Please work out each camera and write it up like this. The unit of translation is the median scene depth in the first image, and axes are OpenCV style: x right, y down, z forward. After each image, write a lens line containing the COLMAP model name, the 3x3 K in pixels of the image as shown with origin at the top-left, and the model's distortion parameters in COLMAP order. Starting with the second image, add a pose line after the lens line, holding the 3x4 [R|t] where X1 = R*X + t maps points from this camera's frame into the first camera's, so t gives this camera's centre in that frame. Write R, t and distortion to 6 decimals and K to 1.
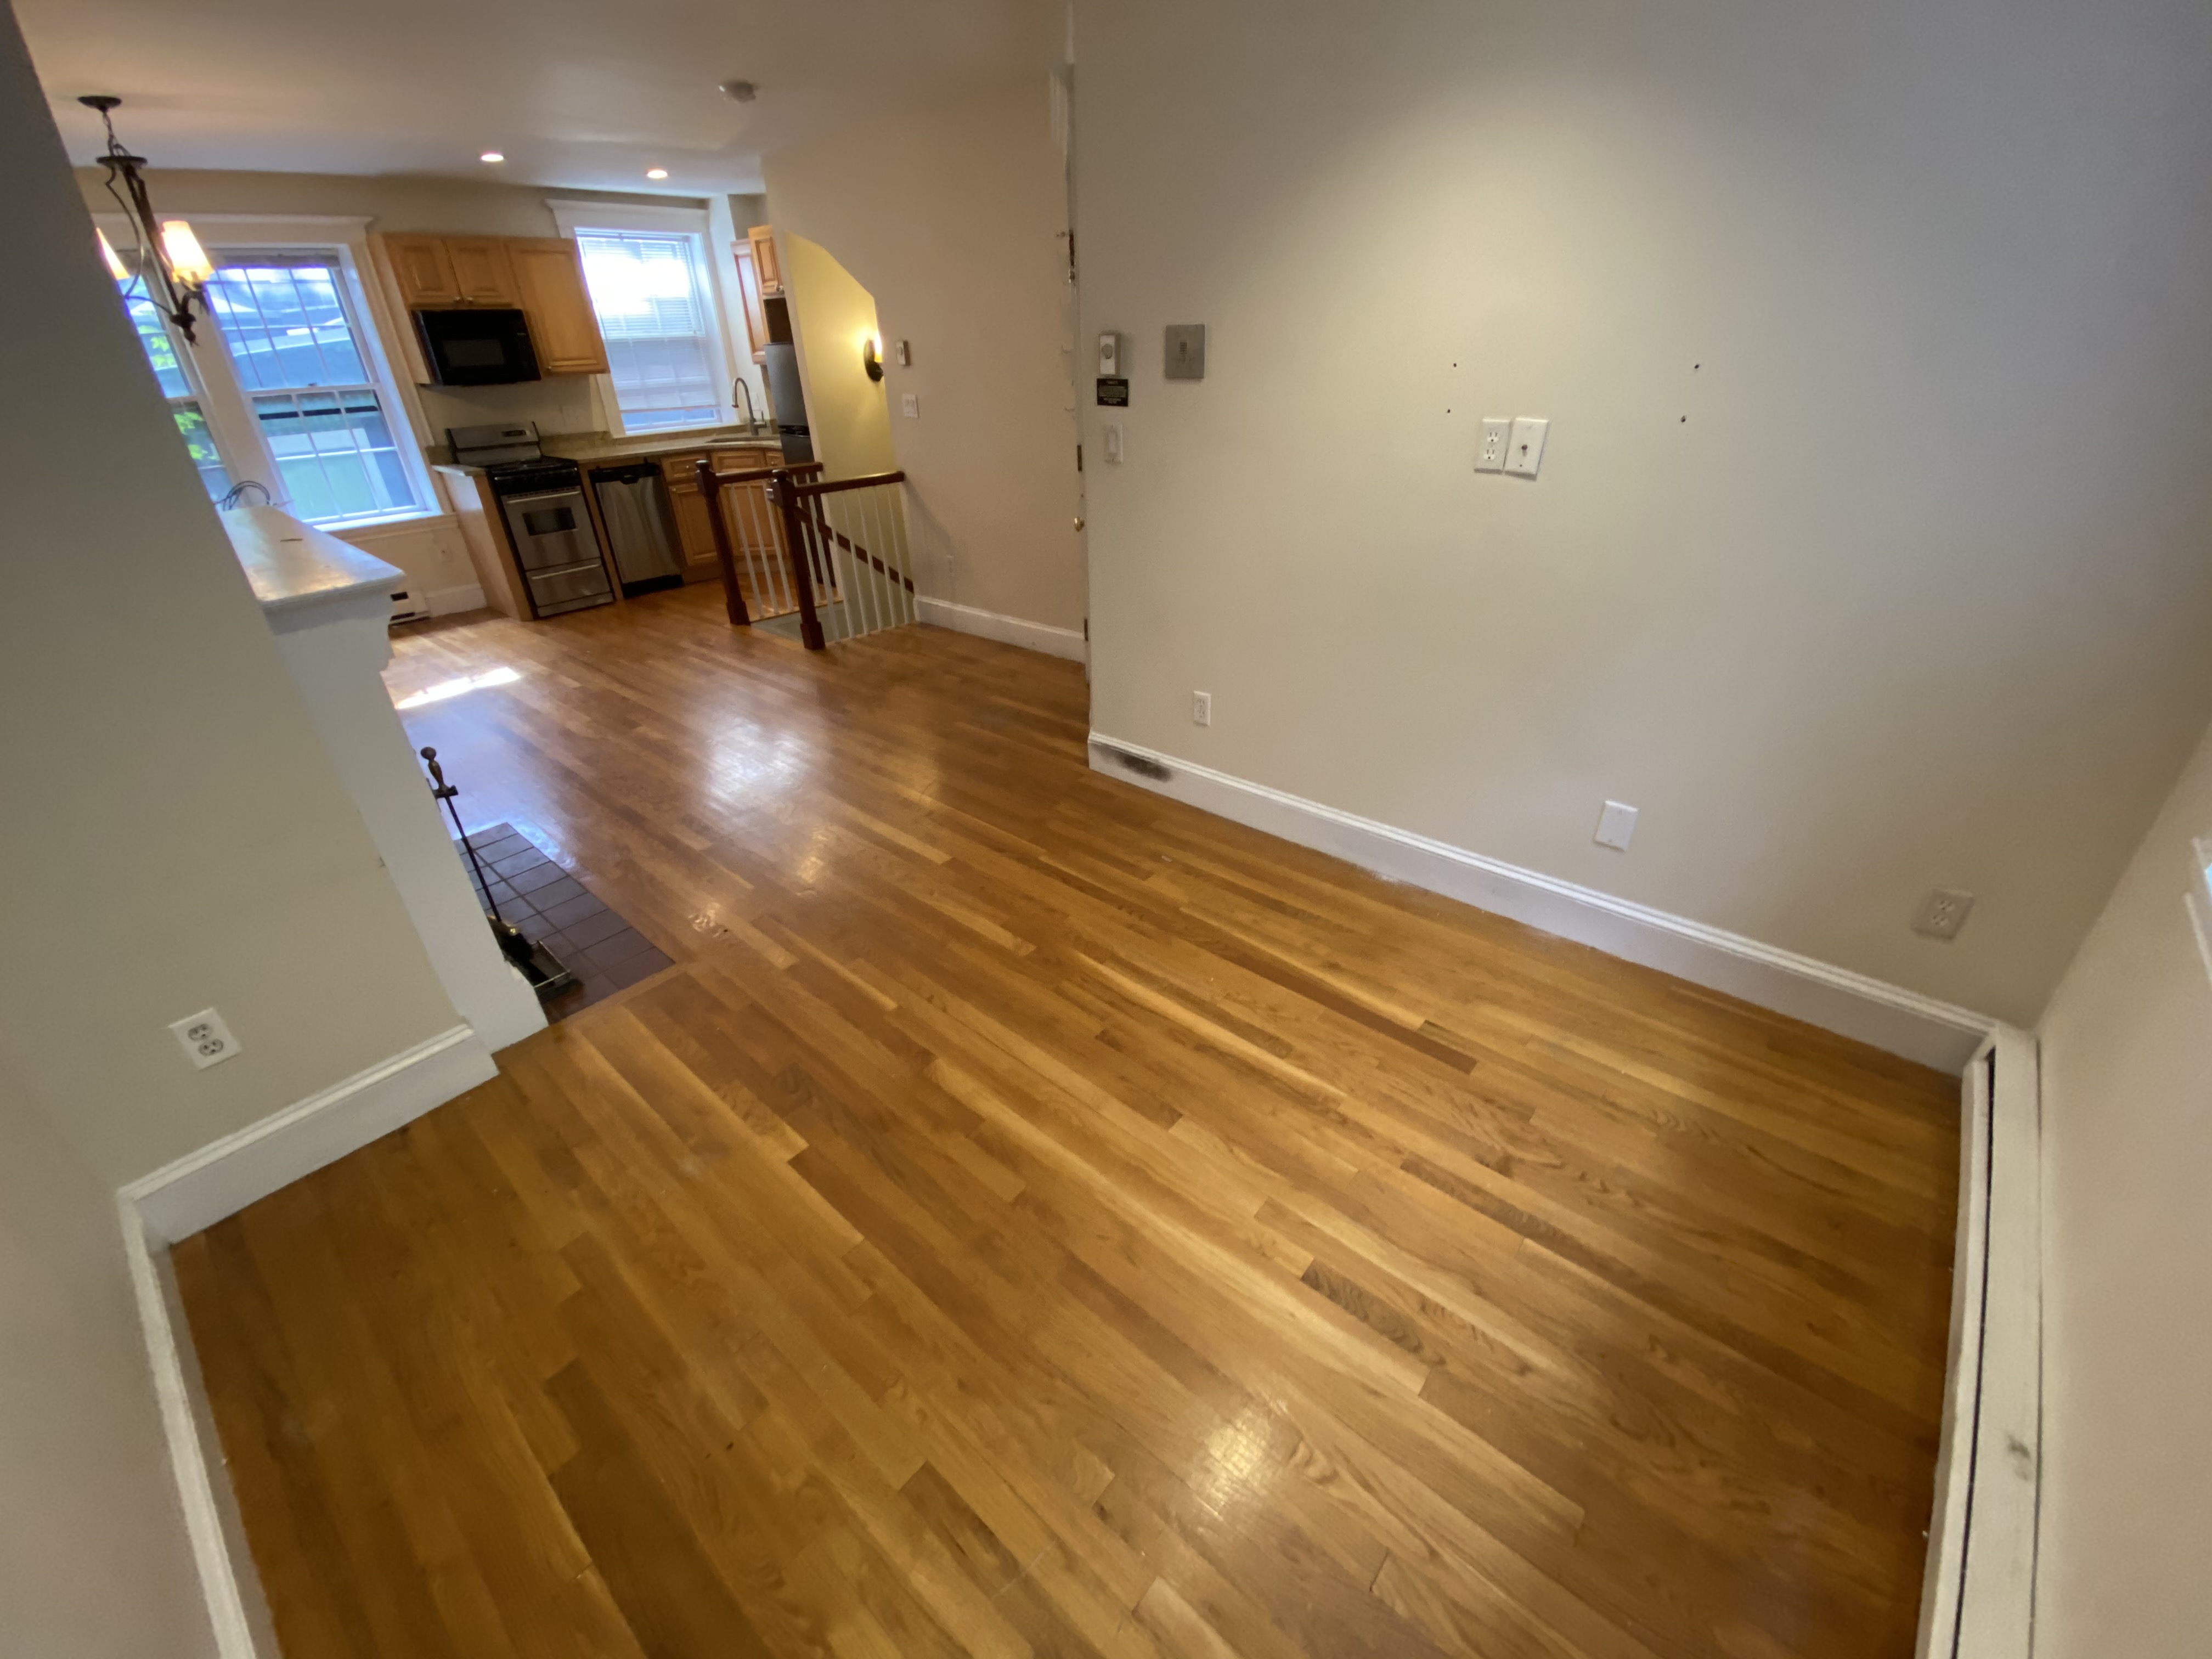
lens RADIAL K [[887.7, 0, 1104.1], [0, 887.7, 816.0], [0, 0, 1]] dist [0.023178, -0.020990]
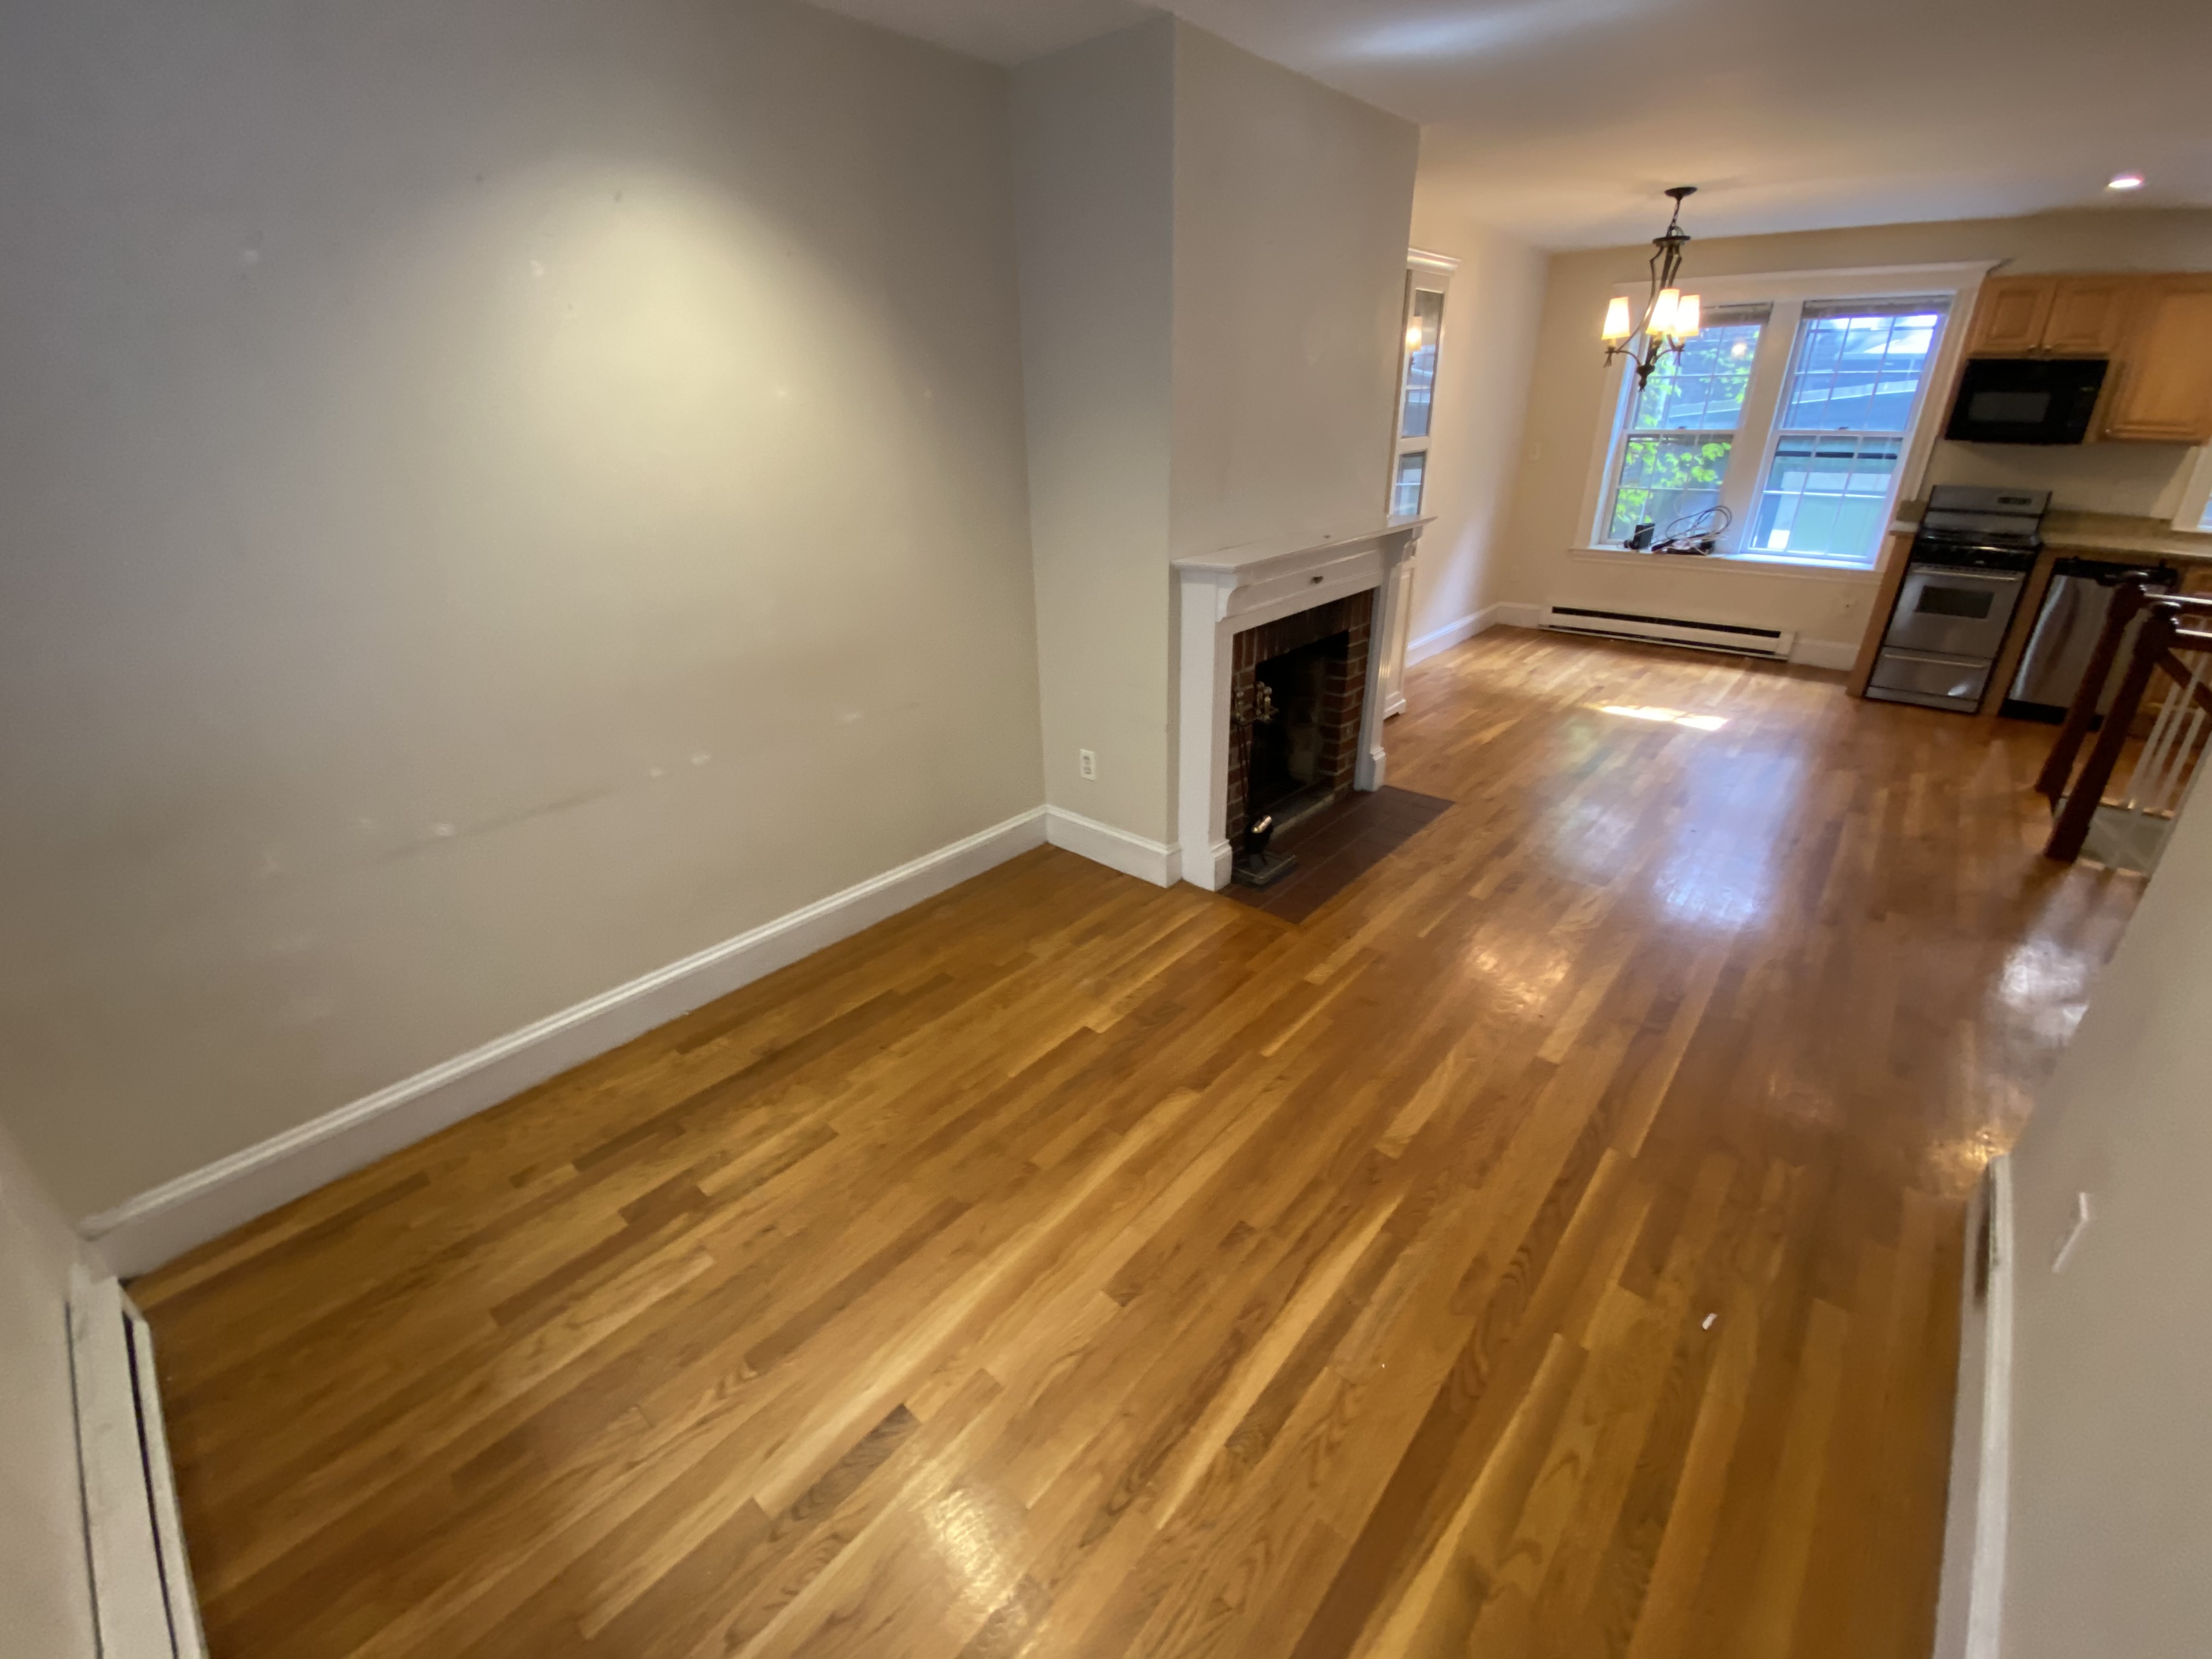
lens RADIAL K [[887.7, 0, 1104.1], [0, 887.7, 816.0], [0, 0, 1]] dist [0.023178, -0.020990]
pose [[-0.012643, 0.439538, -0.898135, 0.258366], [-0.461987, 0.794022, 0.395090, -0.147576], [0.886796, 0.419922, 0.193022, 0.240722]]
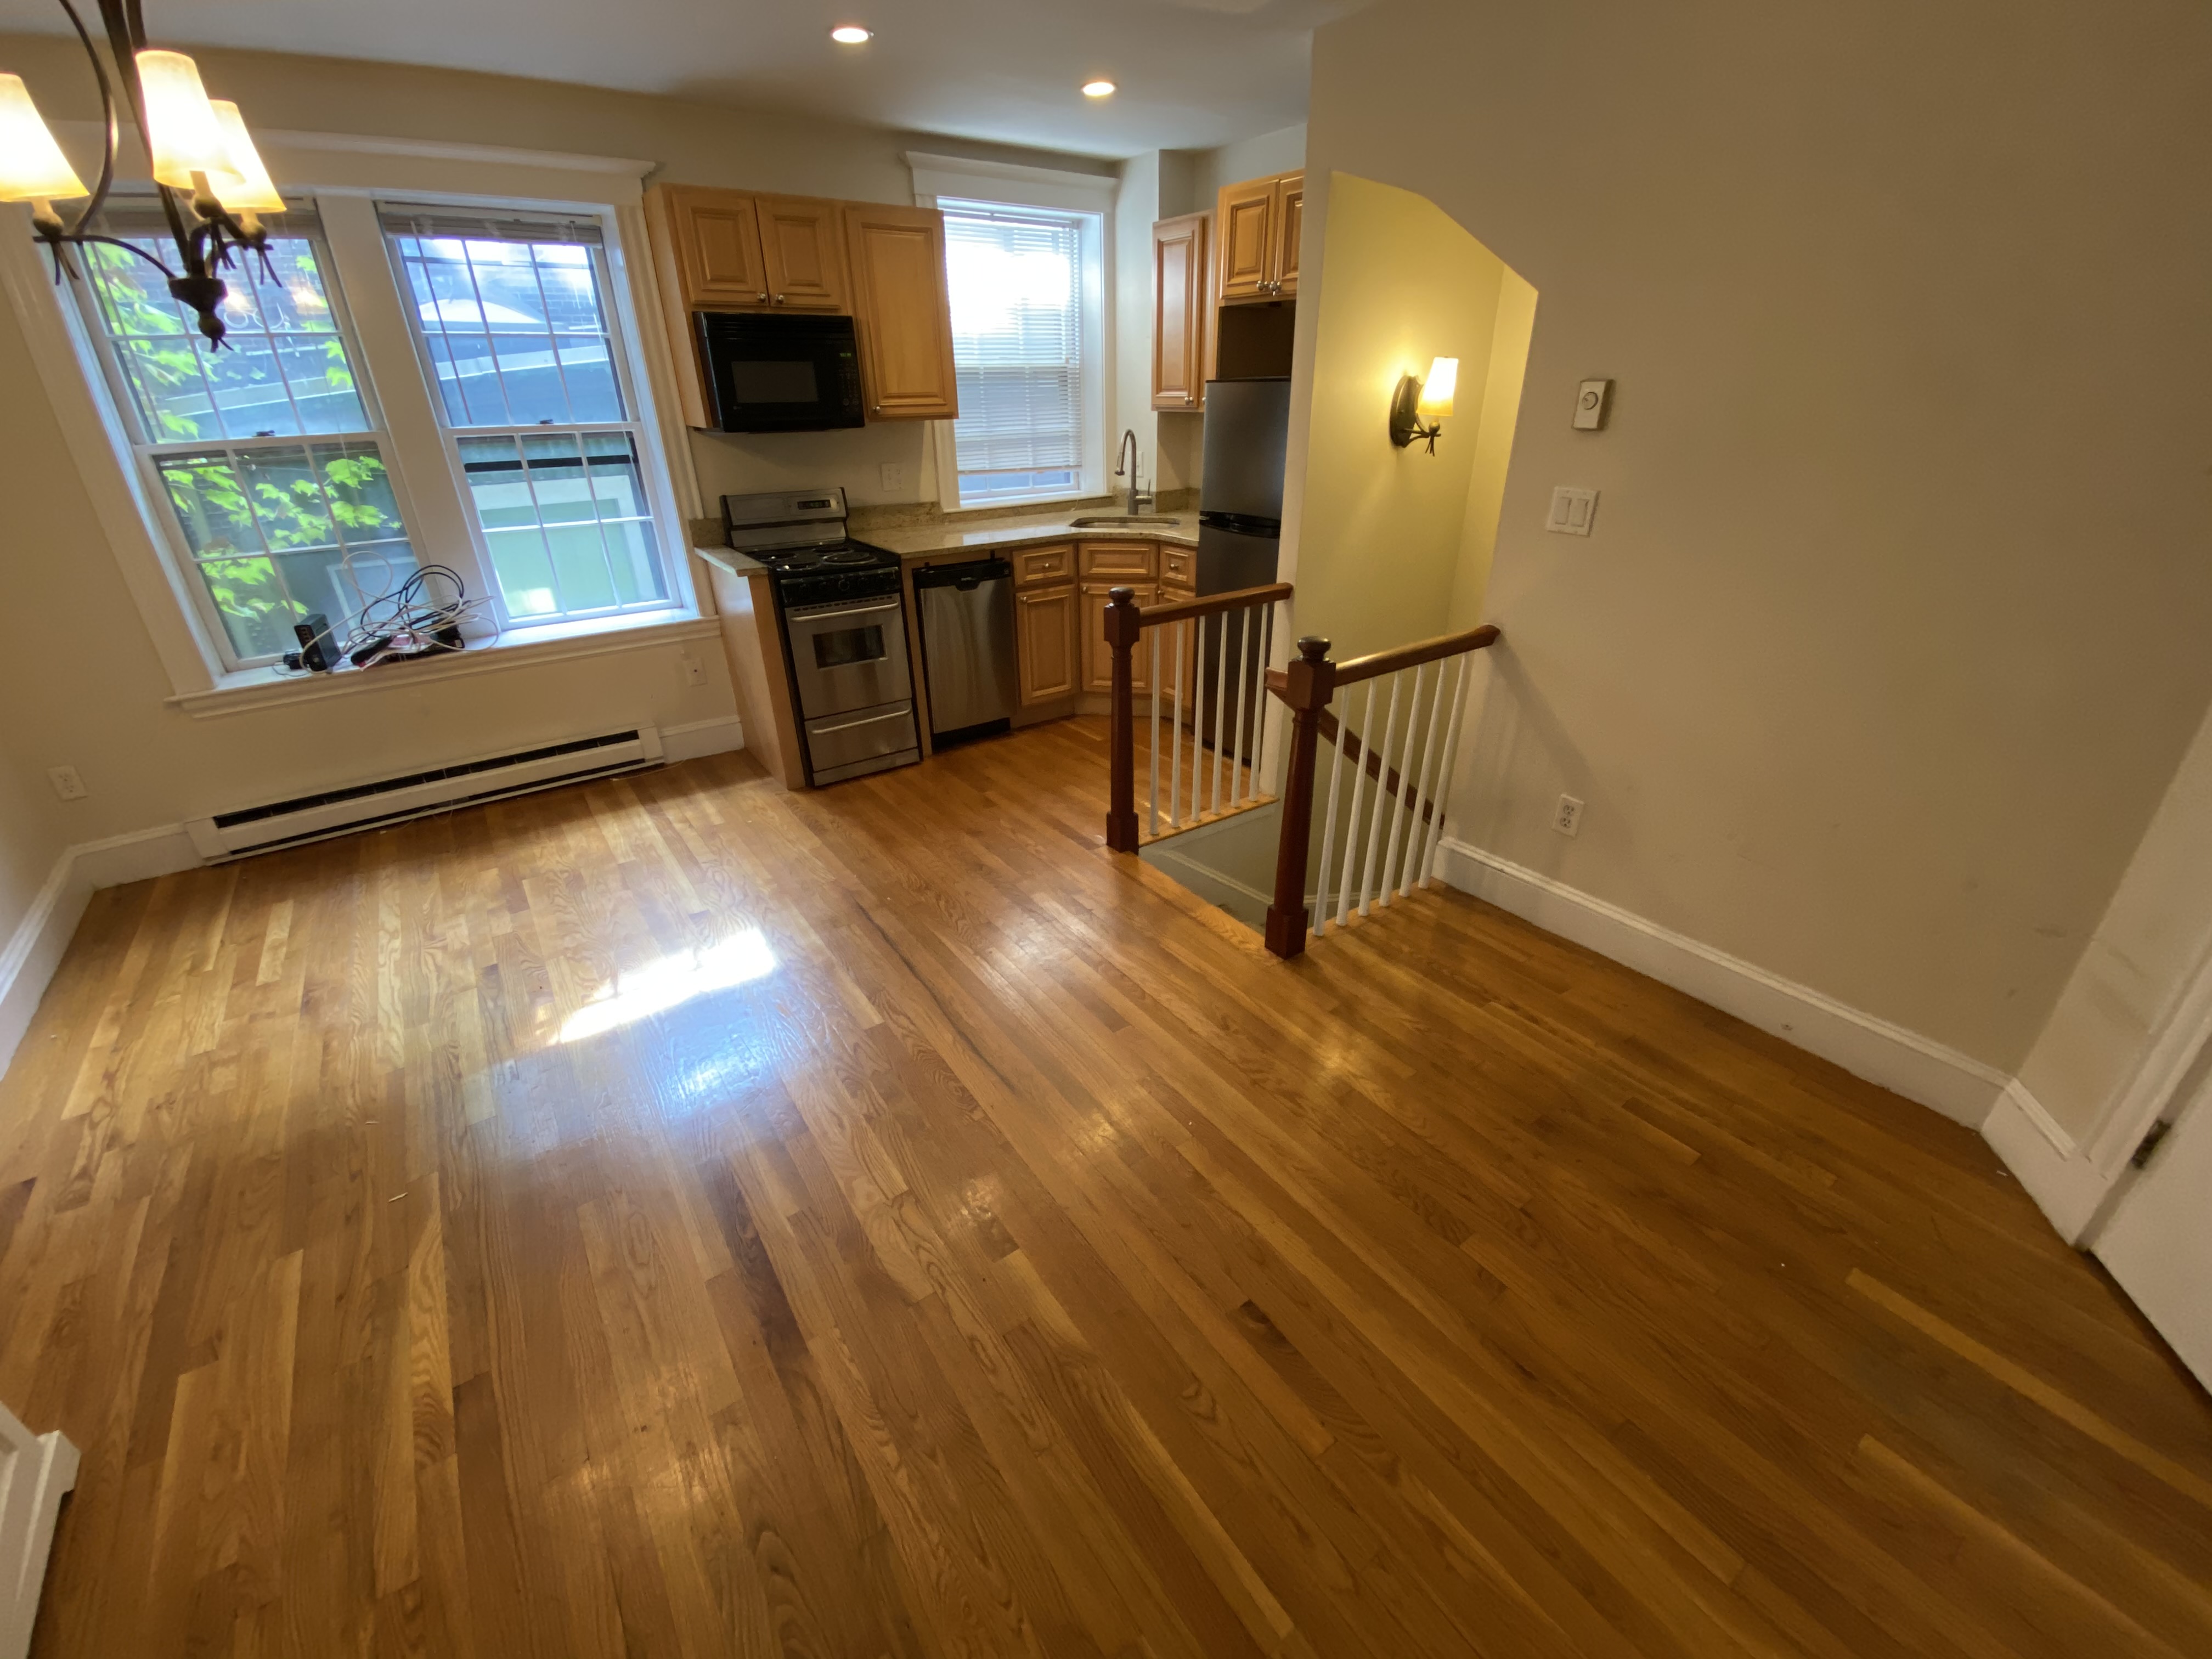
lens RADIAL K [[887.7, 0, 1104.1], [0, 887.7, 816.0], [0, 0, 1]] dist [0.023178, -0.020990]
pose [[0.973456, 0.117300, -0.196528, -0.336729], [-0.123878, 0.992065, -0.021478, -0.242986], [0.192449, 0.045253, 0.980263, 0.463670]]
